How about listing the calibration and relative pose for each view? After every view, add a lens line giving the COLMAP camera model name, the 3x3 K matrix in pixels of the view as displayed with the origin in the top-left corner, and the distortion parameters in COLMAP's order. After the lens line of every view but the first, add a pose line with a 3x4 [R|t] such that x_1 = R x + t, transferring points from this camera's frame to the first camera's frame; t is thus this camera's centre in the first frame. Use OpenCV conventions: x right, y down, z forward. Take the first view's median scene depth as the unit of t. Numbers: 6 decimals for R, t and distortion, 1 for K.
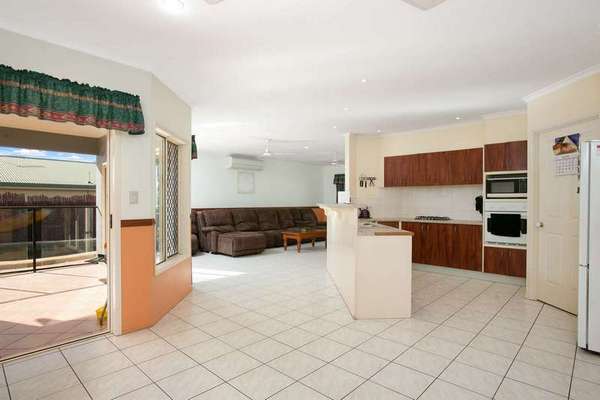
lens RADIAL K [[346.6, 0, 300.0], [0, 346.6, 200.0], [0, 0, 1]] dist [-0.000294, 0.000606]
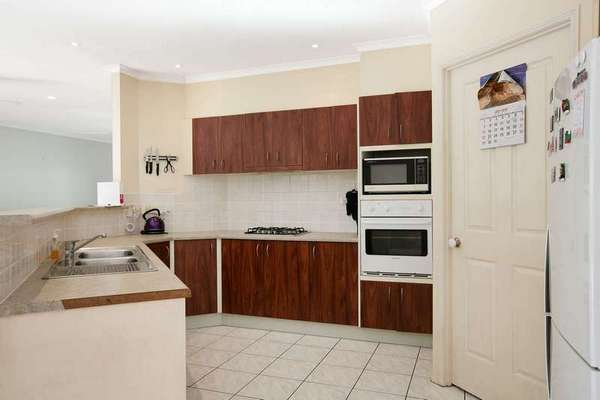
lens RADIAL K [[441.2, 0, 300.0], [0, 441.2, 200.0], [0, 0, 1]] dist [-0.000187, -0.000381]
pose [[0.937916, -0.013549, 0.346599, 0.192109], [0.011688, 0.999904, 0.007461, -0.001299], [-0.346666, -0.002947, 0.937984, 0.362109]]
